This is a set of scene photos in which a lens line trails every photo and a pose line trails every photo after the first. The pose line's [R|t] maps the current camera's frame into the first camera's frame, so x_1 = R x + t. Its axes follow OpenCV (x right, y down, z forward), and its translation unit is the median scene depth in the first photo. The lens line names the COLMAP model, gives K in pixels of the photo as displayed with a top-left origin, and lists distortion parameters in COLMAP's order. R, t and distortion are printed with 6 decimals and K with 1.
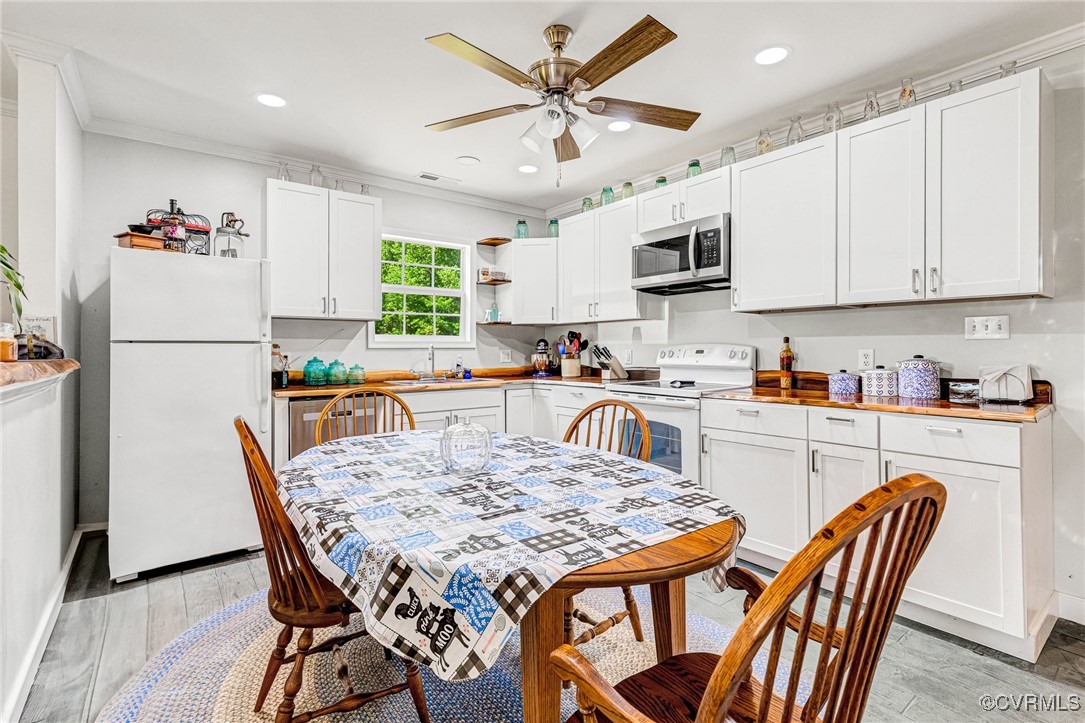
lens RADIAL K [[493.7, 0, 536.4], [0, 493.7, 359.5], [0, 0, 1]] dist [0.001638, 0.000161]
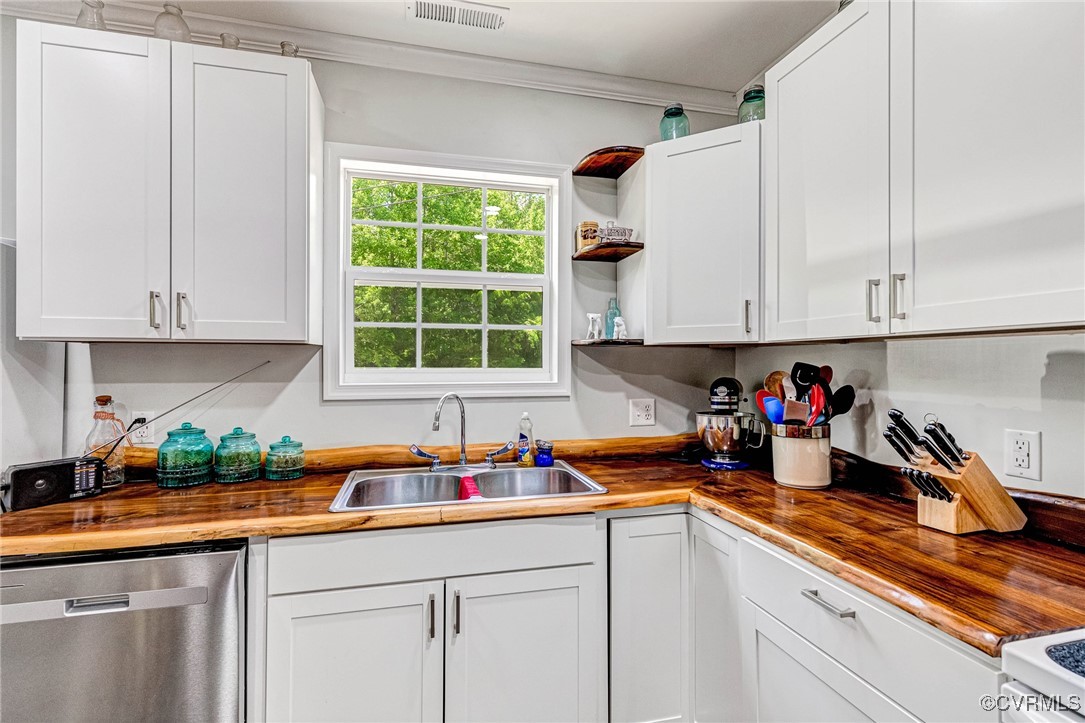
lens RADIAL K [[493.7, 0, 536.4], [0, 493.7, 359.5], [0, 0, 1]] dist [0.001638, 0.000161]
pose [[0.917666, 0.001963, -0.397347, 0.036881], [-0.012762, 0.999618, -0.024534, -0.050740], [0.397147, 0.027585, 0.917341, 0.613357]]
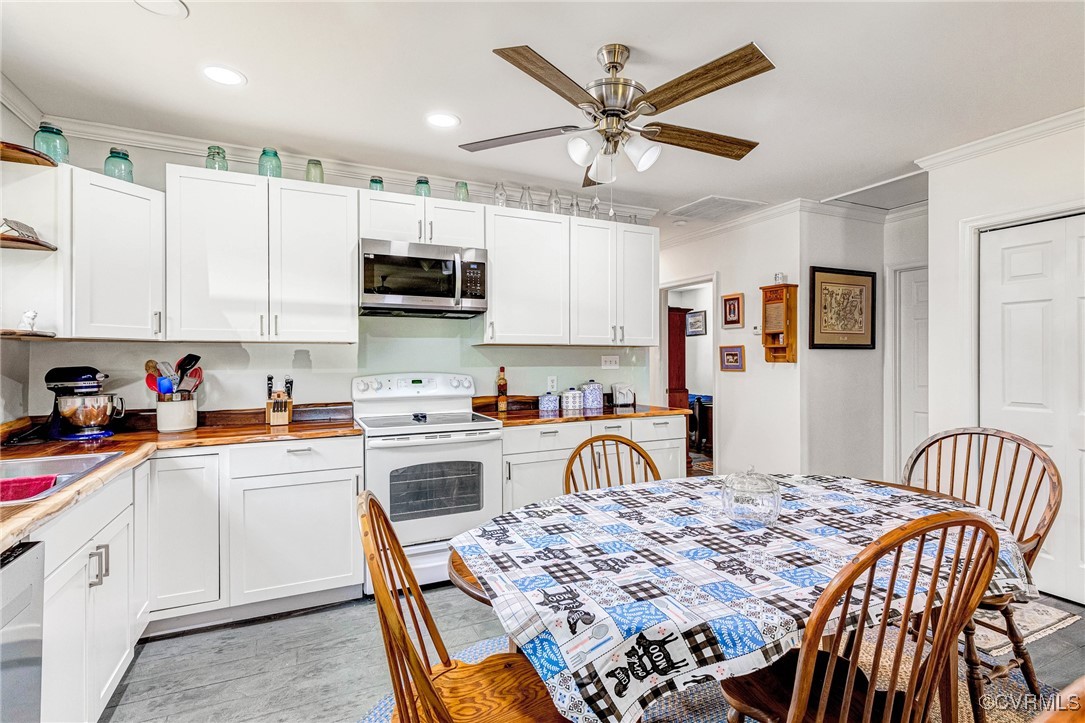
lens RADIAL K [[599.7, 0, 542.5], [0, 599.7, 361.5], [0, 0, 1]] dist [0.000929, 0.000081]
pose [[0.179685, -0.003865, 0.983717, -0.597069], [0.026527, 0.999648, -0.000918, -0.038111], [-0.983366, 0.026260, 0.179725, 0.460664]]
